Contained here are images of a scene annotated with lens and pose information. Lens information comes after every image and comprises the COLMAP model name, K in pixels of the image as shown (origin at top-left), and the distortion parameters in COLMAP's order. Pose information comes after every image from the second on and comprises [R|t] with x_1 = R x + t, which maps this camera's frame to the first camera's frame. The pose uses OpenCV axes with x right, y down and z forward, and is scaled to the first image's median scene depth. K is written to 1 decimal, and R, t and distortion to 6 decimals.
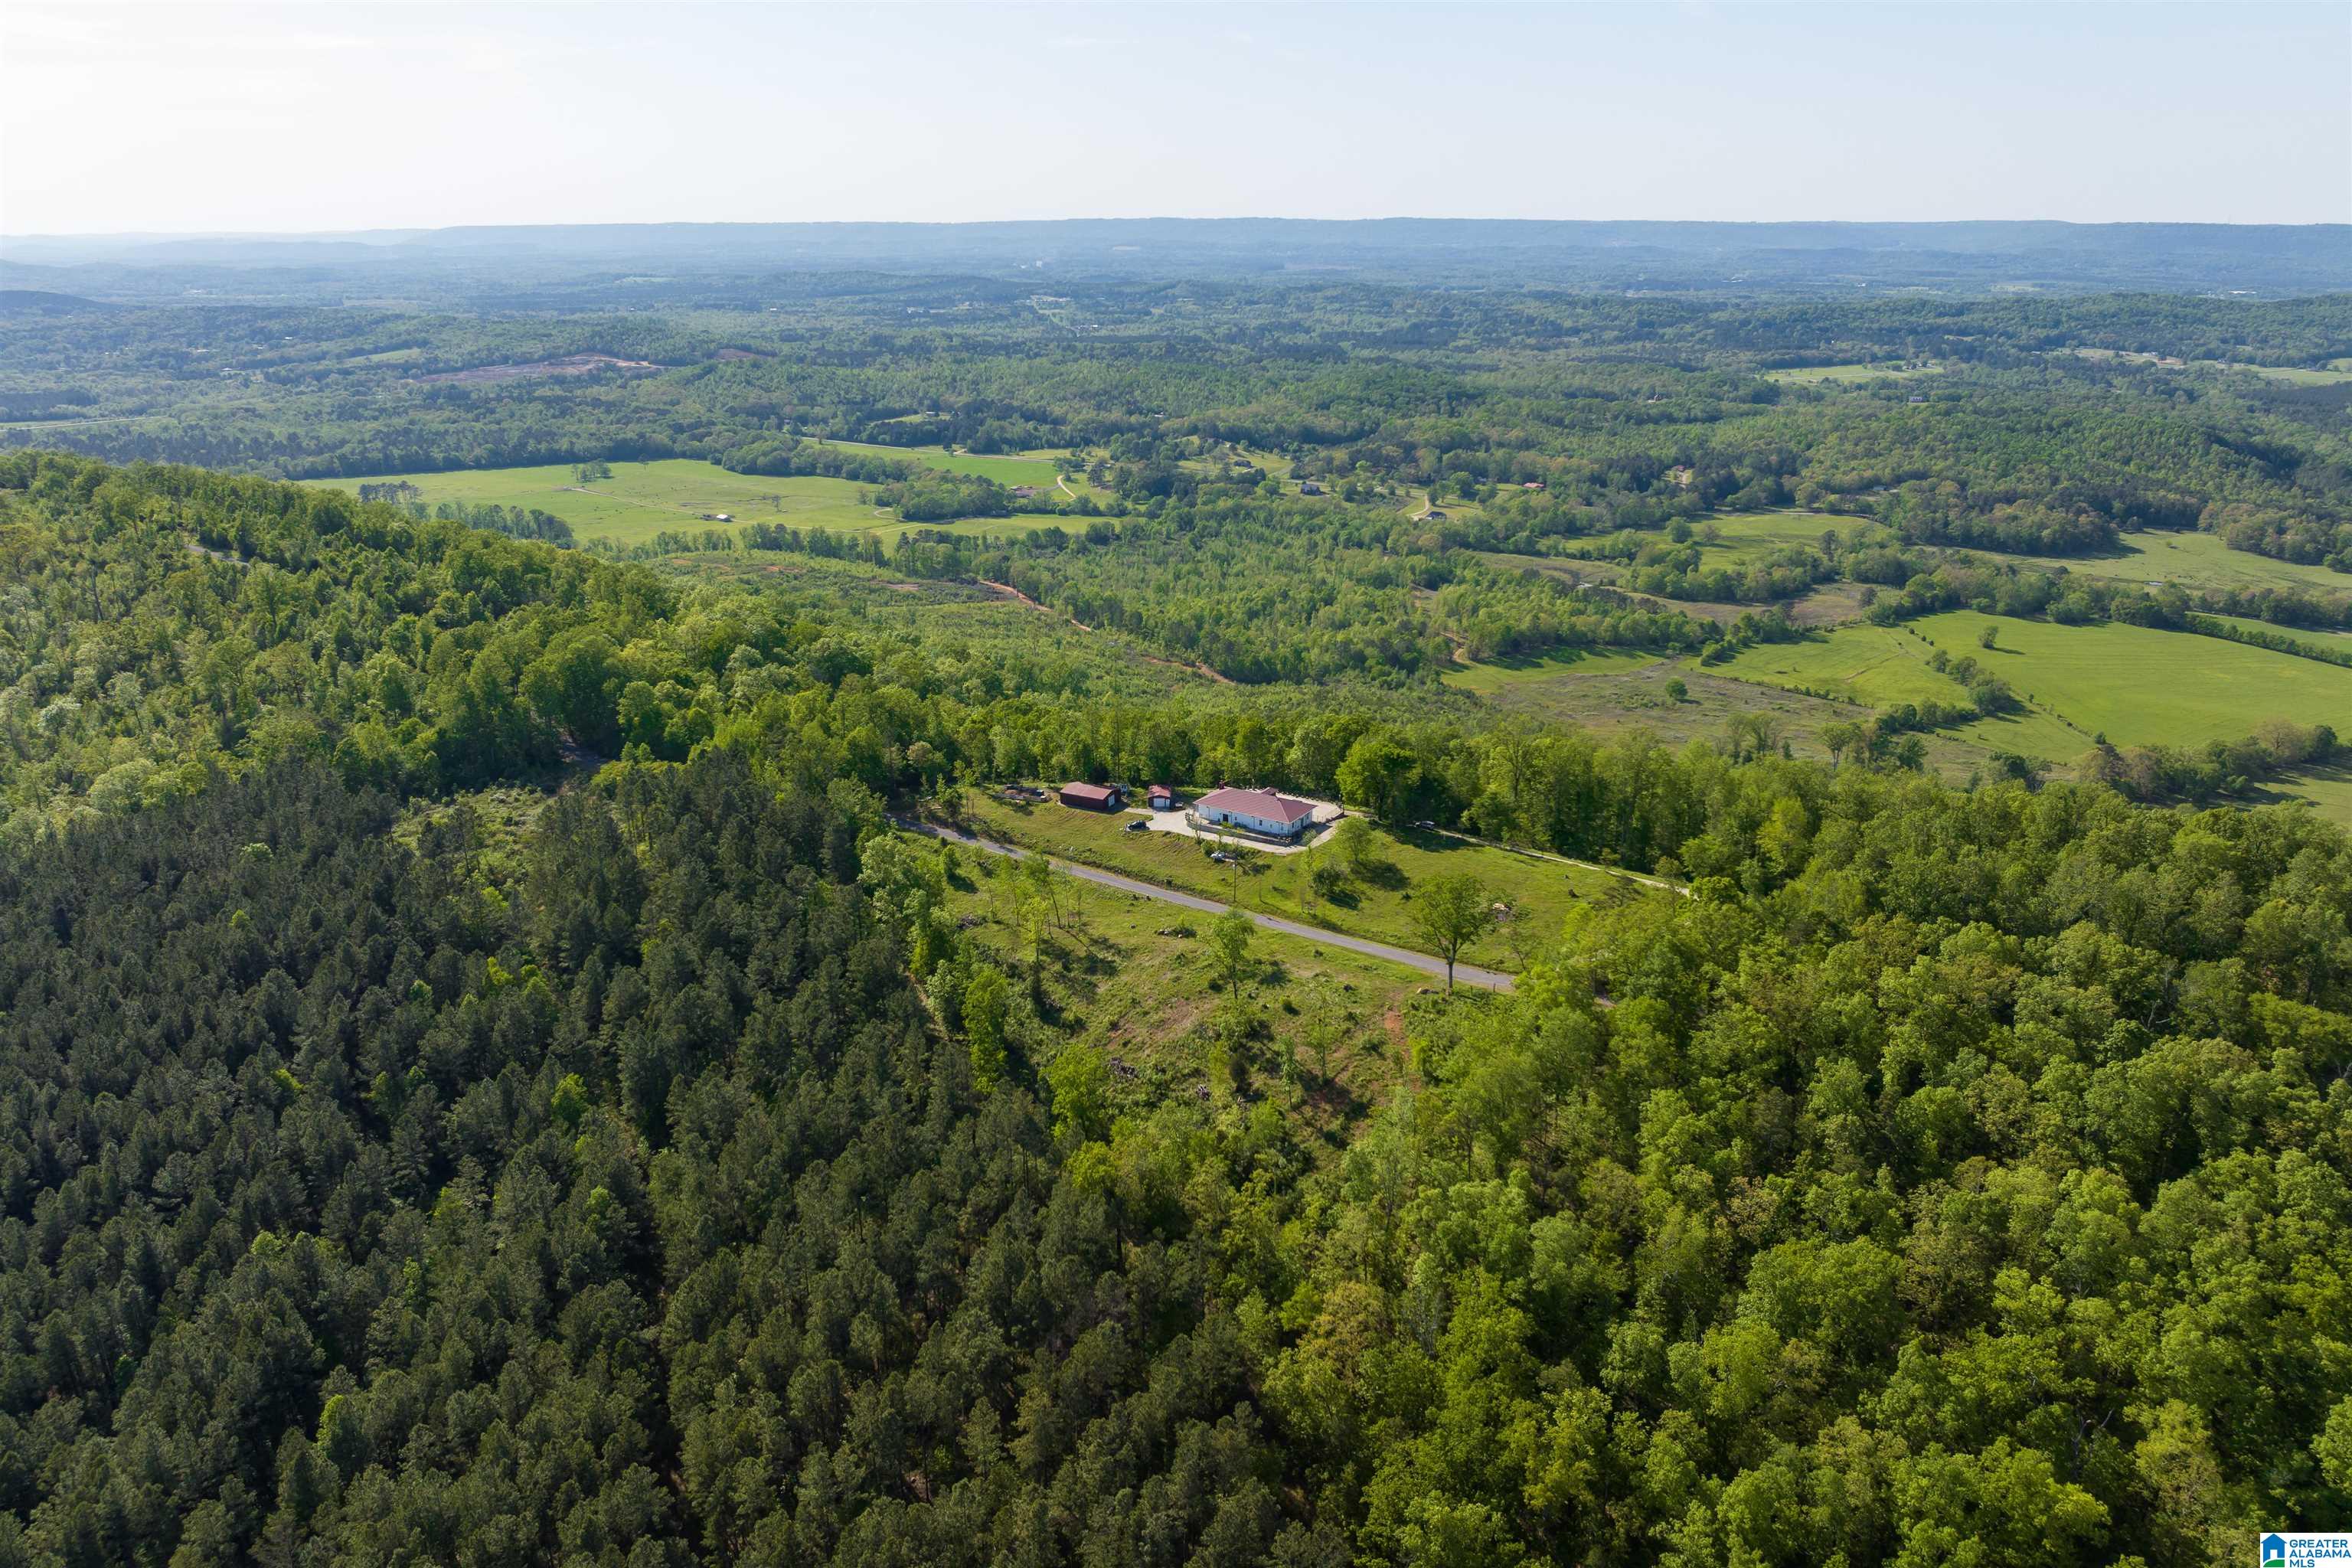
lens RADIAL K [[1650.1, 0, 1172.3], [0, 1650.1, 777.2], [0, 0, 1]] dist [-0.034522, -0.001629]
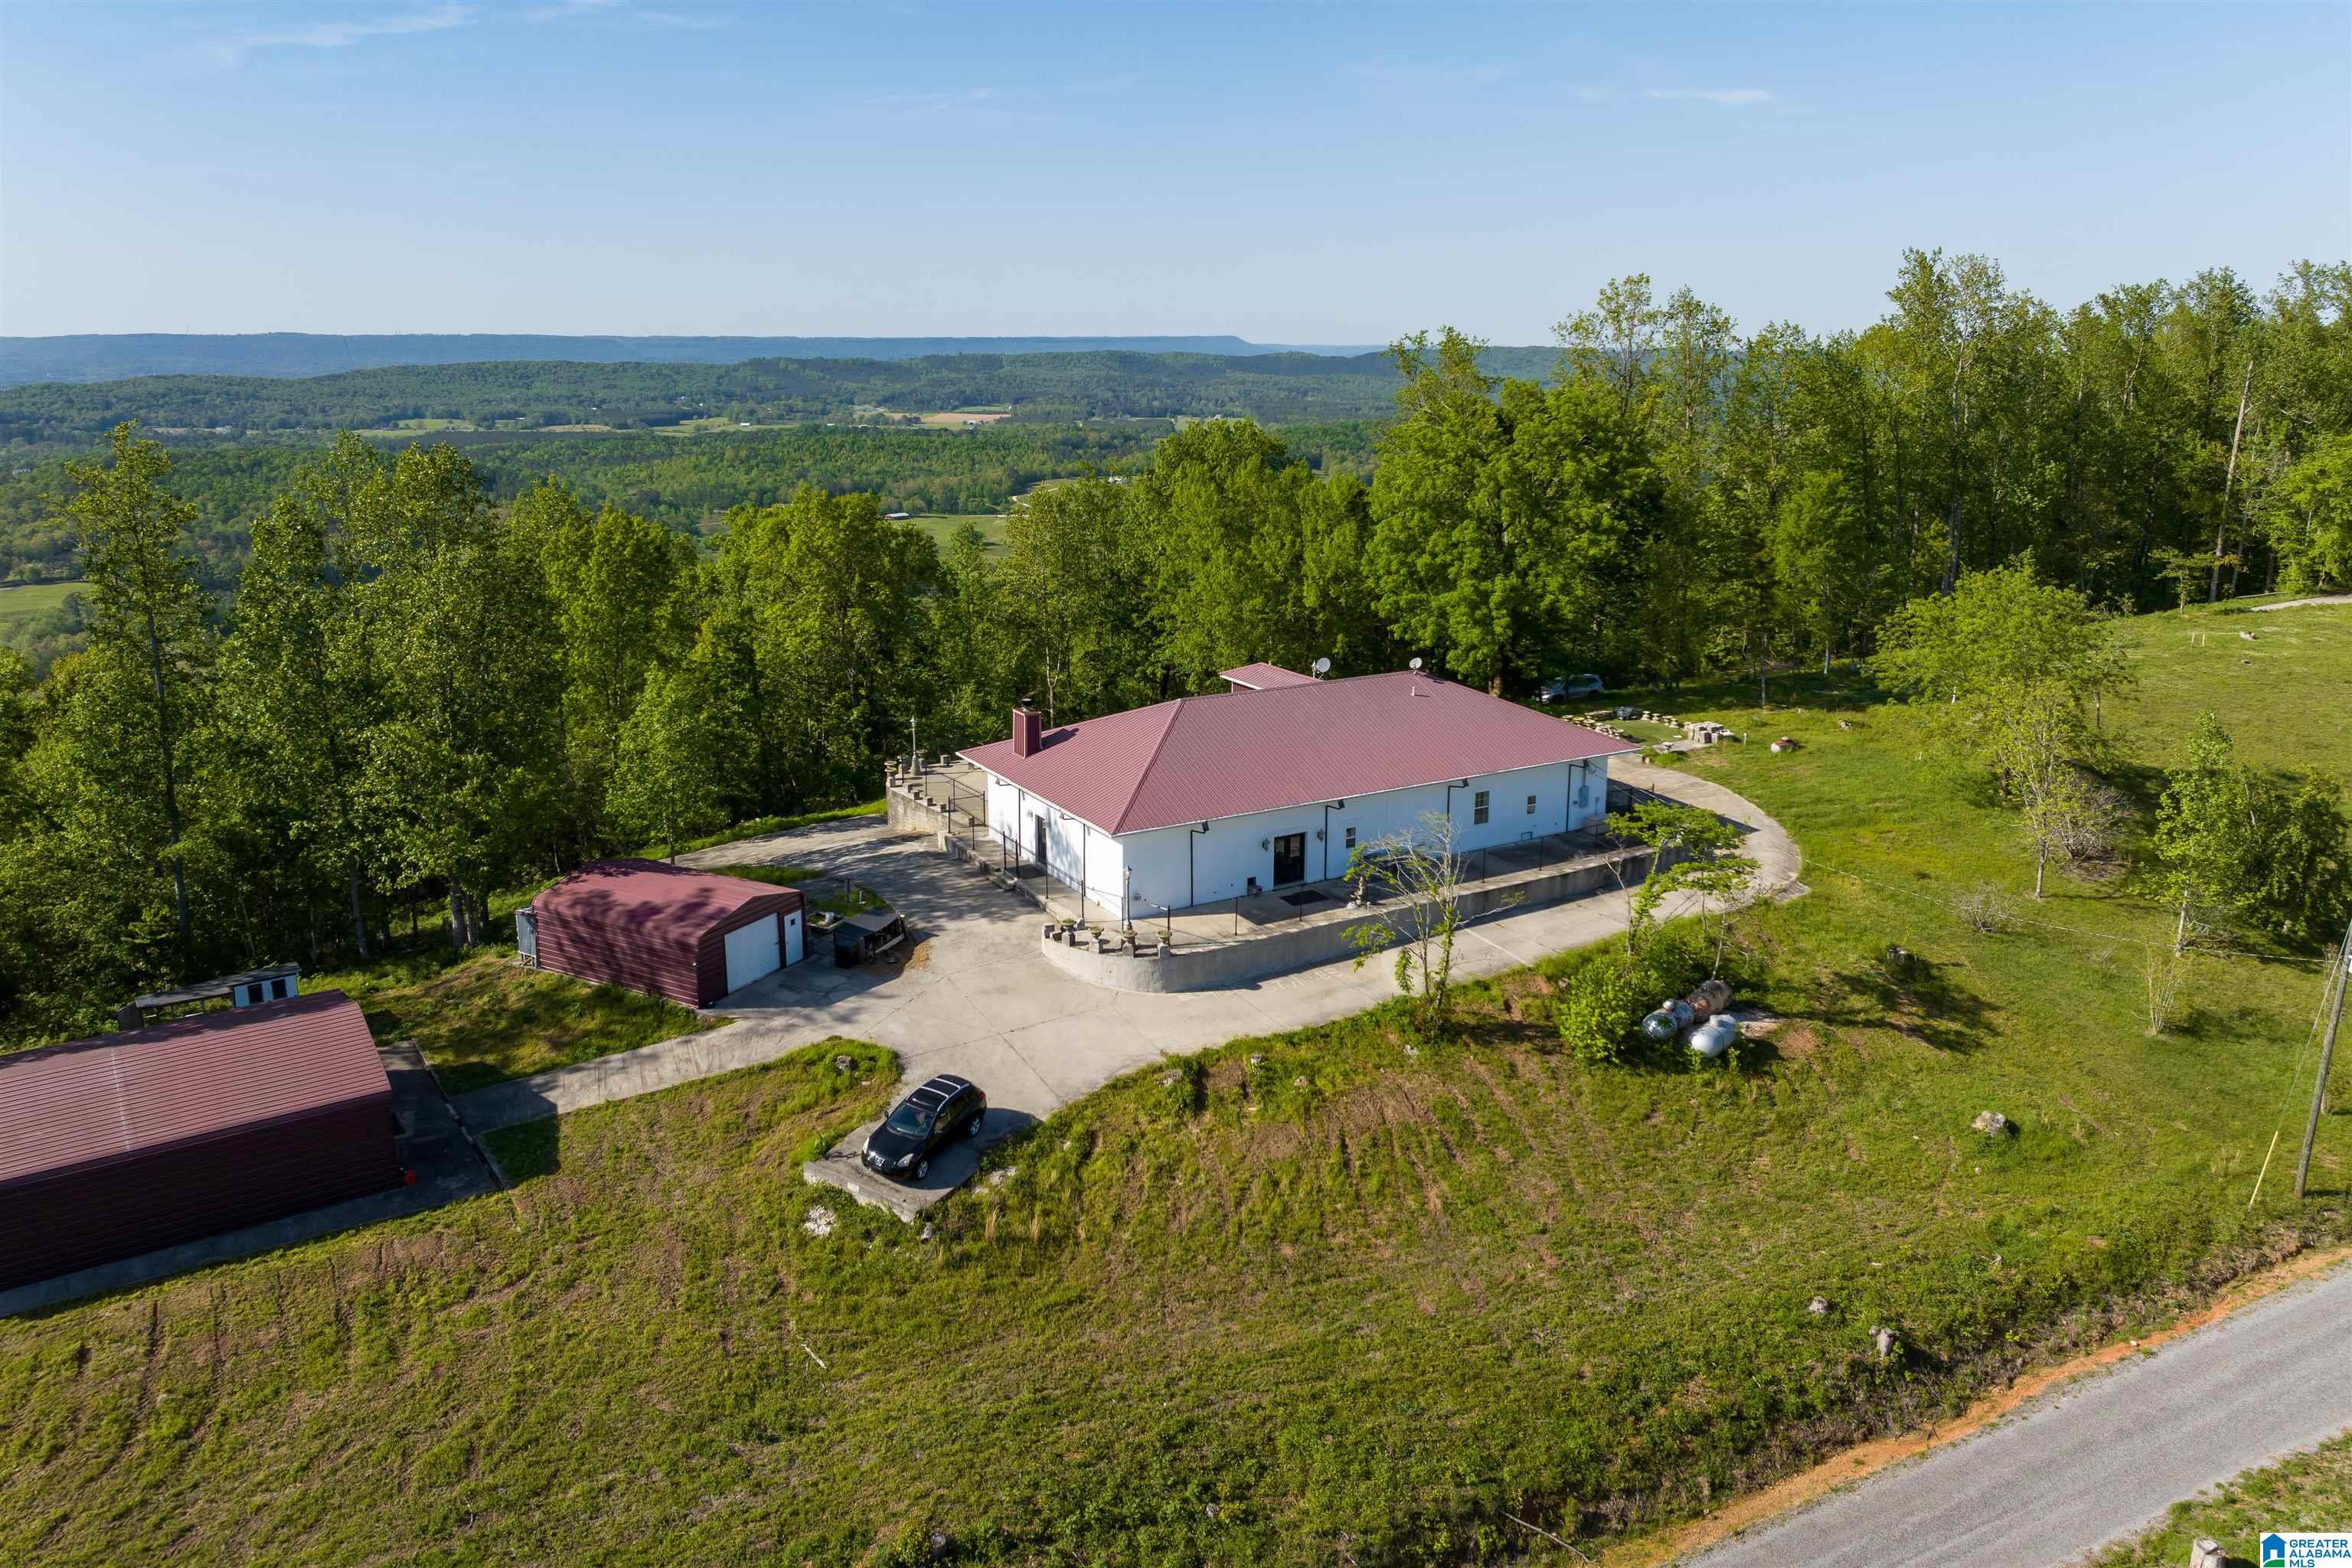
lens RADIAL K [[1653.6, 0, 1166.5], [0, 1653.6, 705.4], [0, 0, 1]] dist [-0.037330, 0.008211]
pose [[0.454905, -0.187383, 0.870602, -0.028306], [0.285831, 0.956610, 0.056544, -0.000714], [-0.843423, 0.223123, 0.488727, 0.229141]]
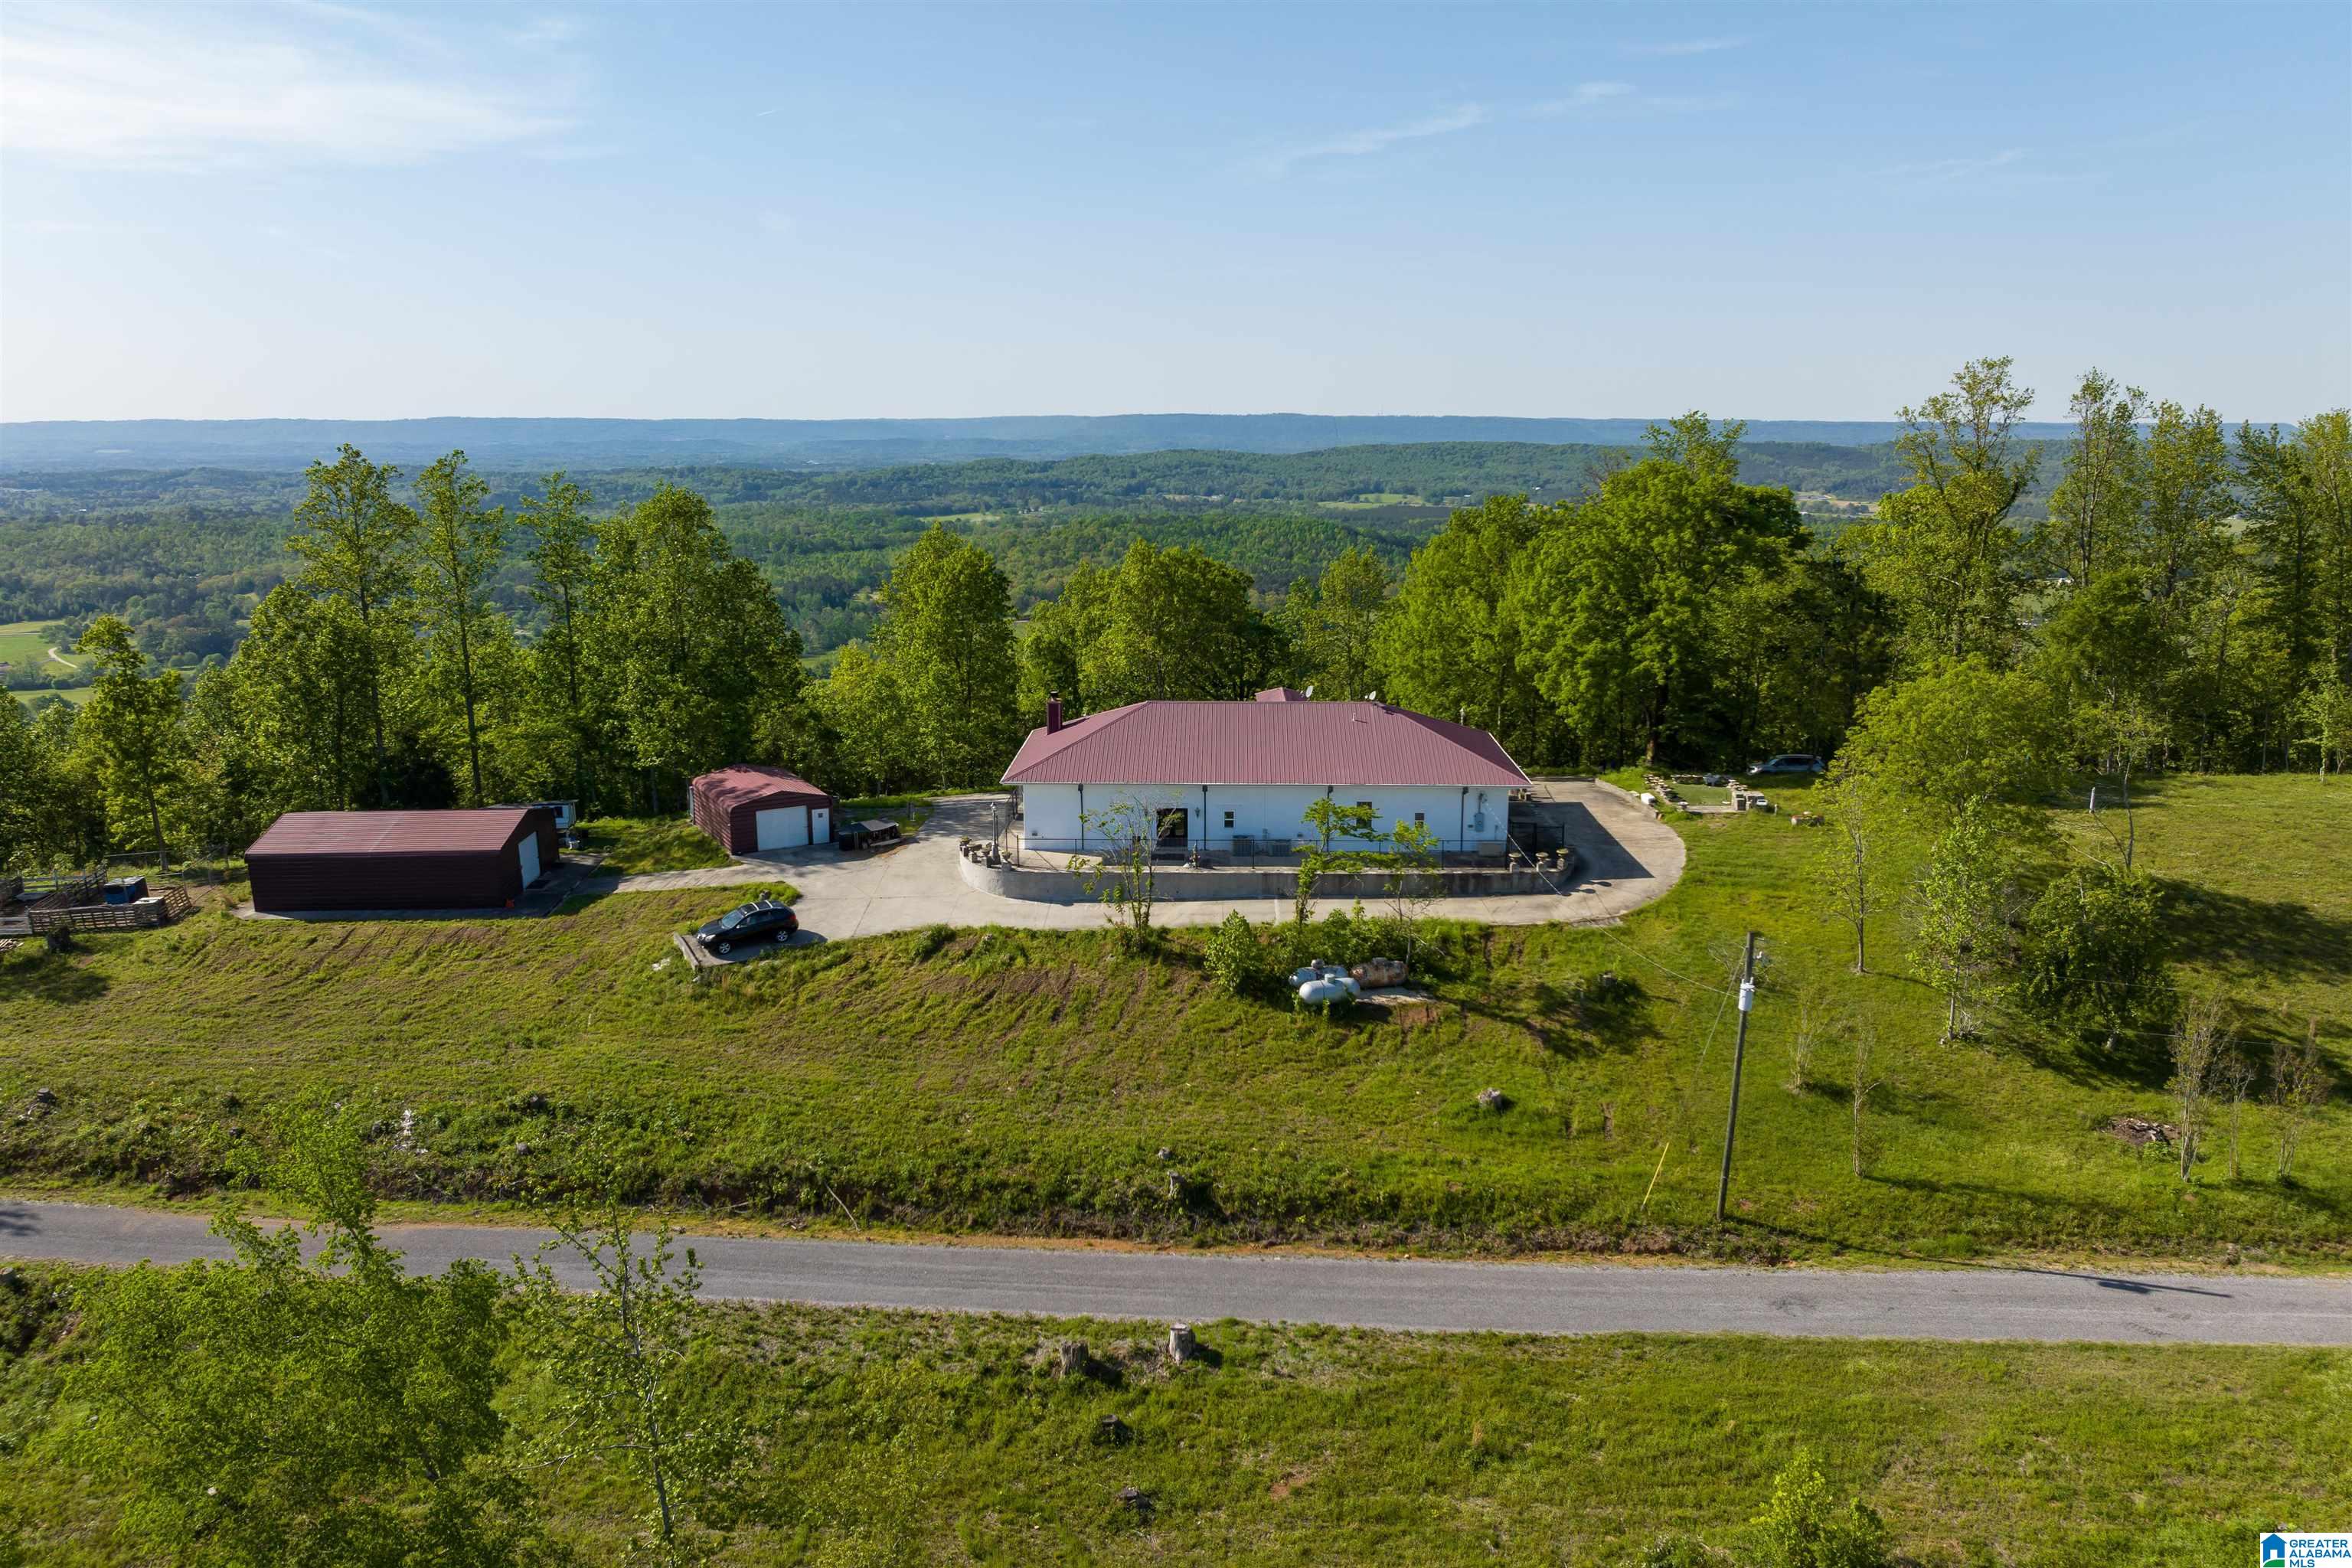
lens RADIAL K [[1650.1, 0, 1172.3], [0, 1650.1, 777.2], [0, 0, 1]] dist [-0.034522, -0.001629]
pose [[0.855701, -0.104572, 0.506795, -0.018421], [0.164356, 0.983579, -0.074556, 0.008454], [-0.490676, 0.147093, 0.858837, 0.202103]]
